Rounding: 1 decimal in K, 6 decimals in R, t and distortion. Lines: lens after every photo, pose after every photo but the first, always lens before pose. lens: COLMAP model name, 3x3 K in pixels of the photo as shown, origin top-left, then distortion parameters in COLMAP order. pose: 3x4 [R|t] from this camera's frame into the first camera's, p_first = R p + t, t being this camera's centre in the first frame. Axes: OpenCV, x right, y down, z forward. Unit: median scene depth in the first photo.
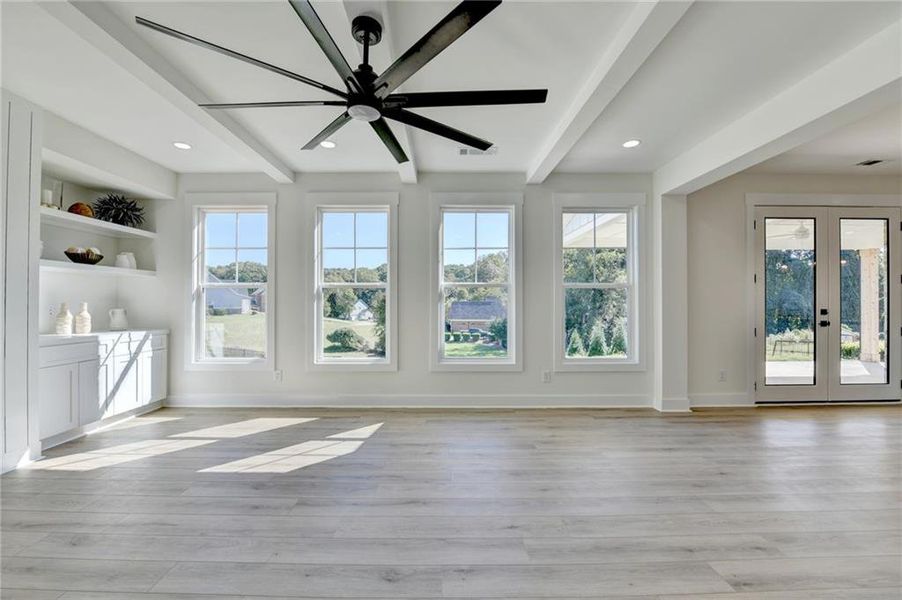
lens RADIAL K [[363.5, 0, 446.8], [0, 363.5, 303.8], [0, 0, 1]] dist [-0.014153, -0.002238]
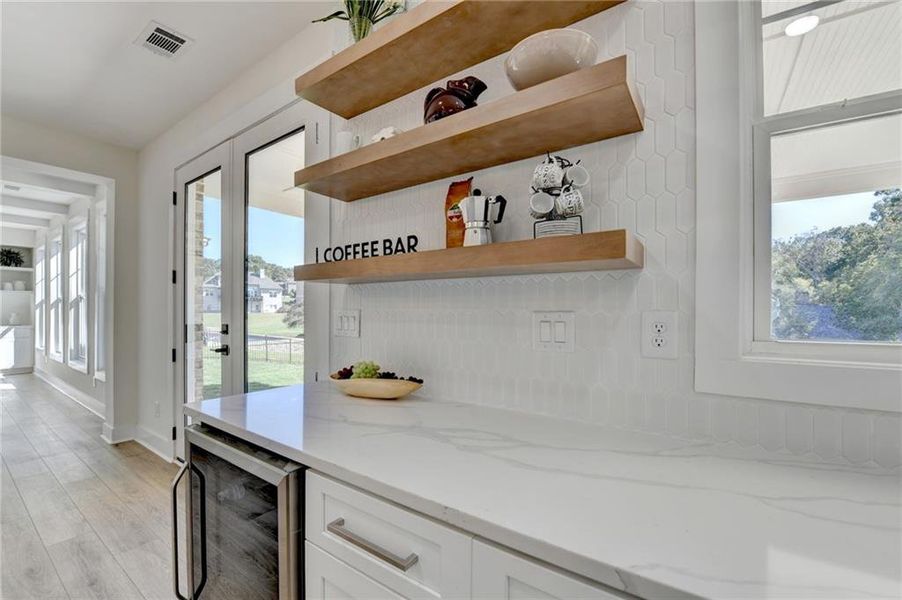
lens RADIAL K [[351.0, 0, 435.4], [0, 351.0, 314.7], [0, 0, 1]] dist [-0.013303, -0.000645]
pose [[0.821322, 0.010639, -0.570366, 1.784224], [-0.010503, 0.999939, 0.003528, -0.006897], [0.570368, 0.003093, 0.821383, 0.811381]]
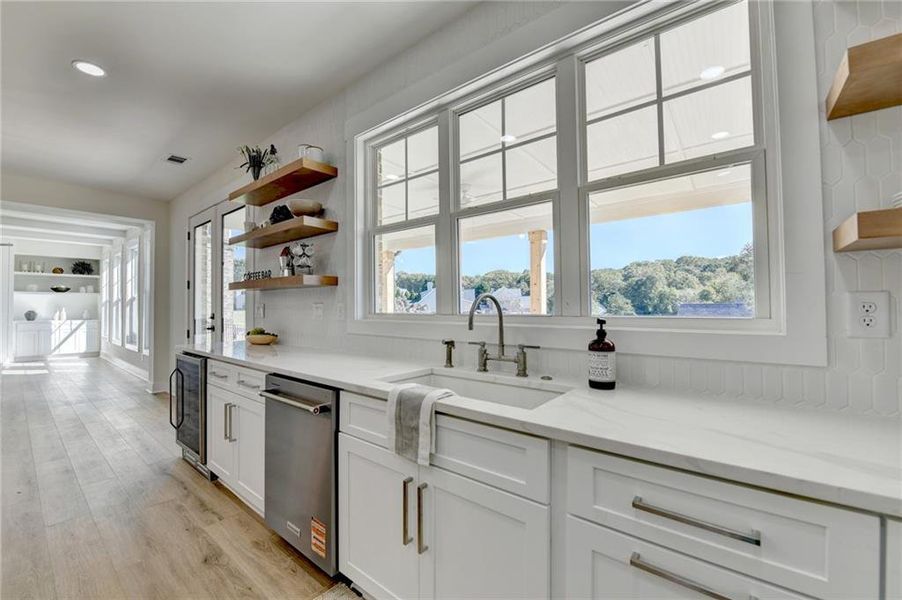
lens RADIAL K [[360.9, 0, 440.8], [0, 360.9, 300.7], [0, 0, 1]] dist [-0.014704, -0.002152]
pose [[0.769272, -0.013528, -0.638778, 2.337539], [0.002194, 0.999826, -0.018533, -0.000565], [0.638918, 0.012855, 0.769168, 0.715504]]
